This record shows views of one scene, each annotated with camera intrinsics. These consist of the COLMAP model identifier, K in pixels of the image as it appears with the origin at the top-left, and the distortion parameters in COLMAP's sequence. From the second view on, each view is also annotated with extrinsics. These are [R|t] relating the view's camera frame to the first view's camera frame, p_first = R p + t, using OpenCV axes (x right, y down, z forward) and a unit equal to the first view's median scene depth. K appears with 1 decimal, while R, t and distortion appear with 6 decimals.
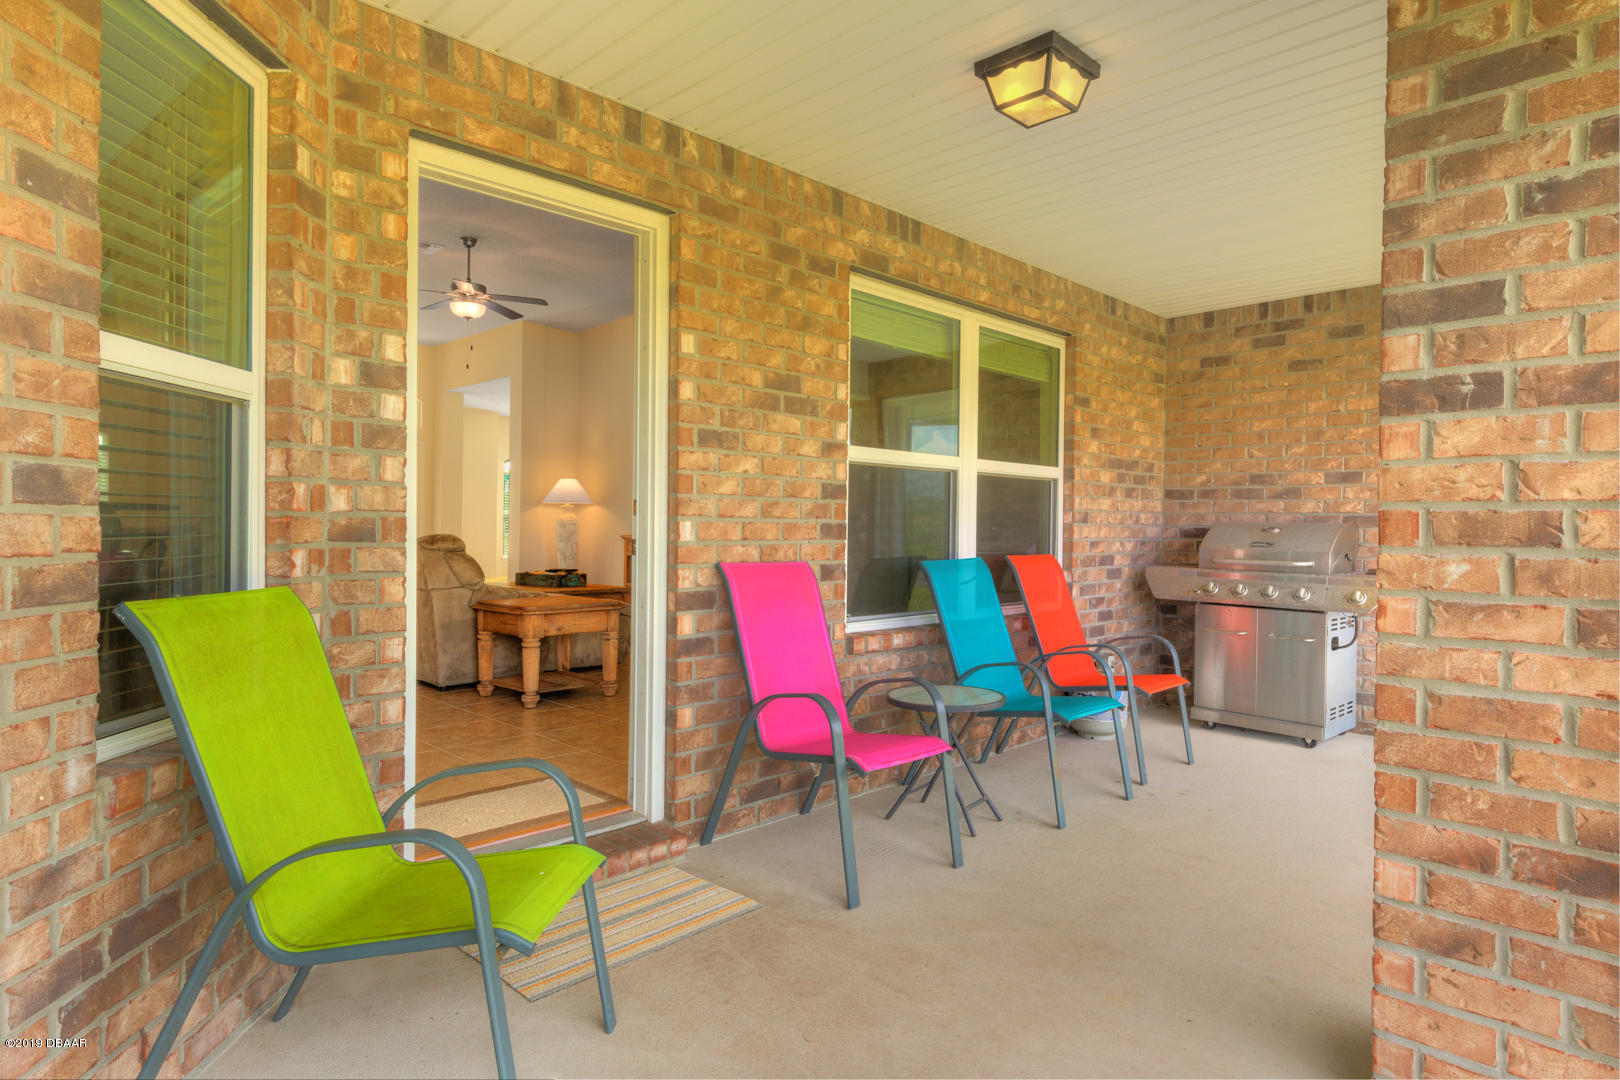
lens RADIAL K [[913.2, 0, 813.8], [0, 913.2, 534.9], [0, 0, 1]] dist [-0.001105, -0.000026]
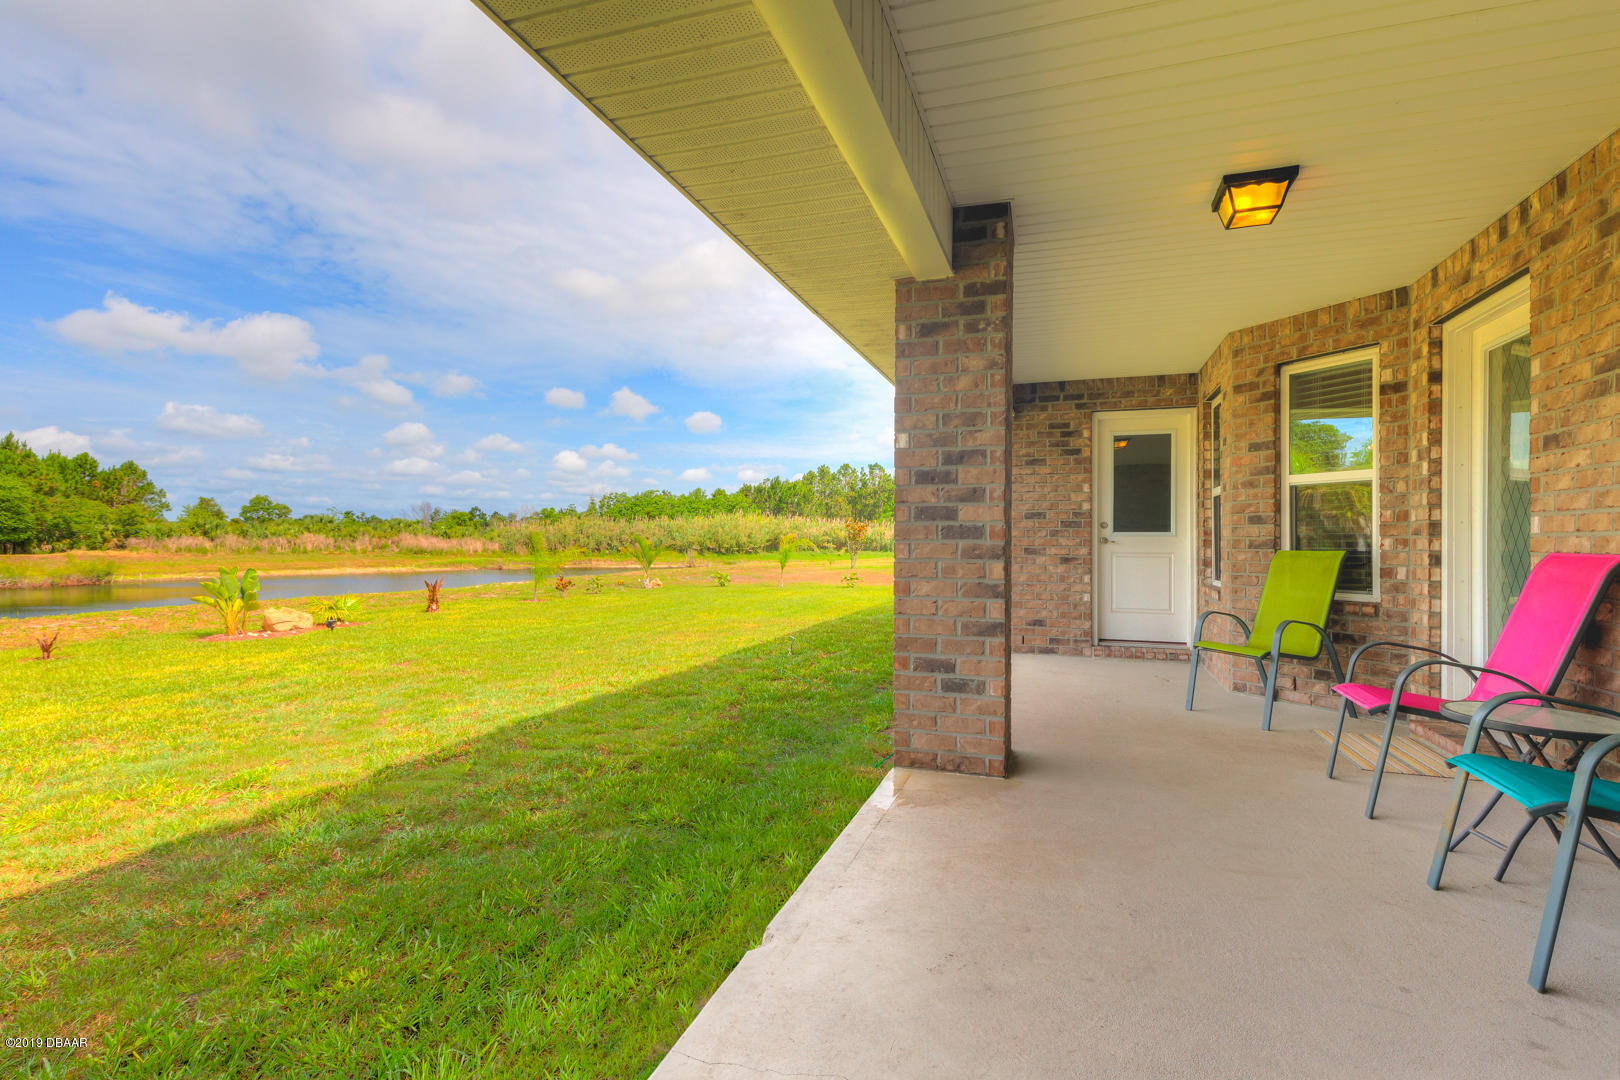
lens RADIAL K [[737.3, 0, 816.8], [0, 737.3, 531.7], [0, 0, 1]] dist [0.002279, -0.000569]
pose [[-0.899728, -0.023476, -0.435820, 1.066808], [-0.021911, 0.999723, -0.008617, 0.032061], [0.435902, 0.001796, -0.899992, 1.386127]]
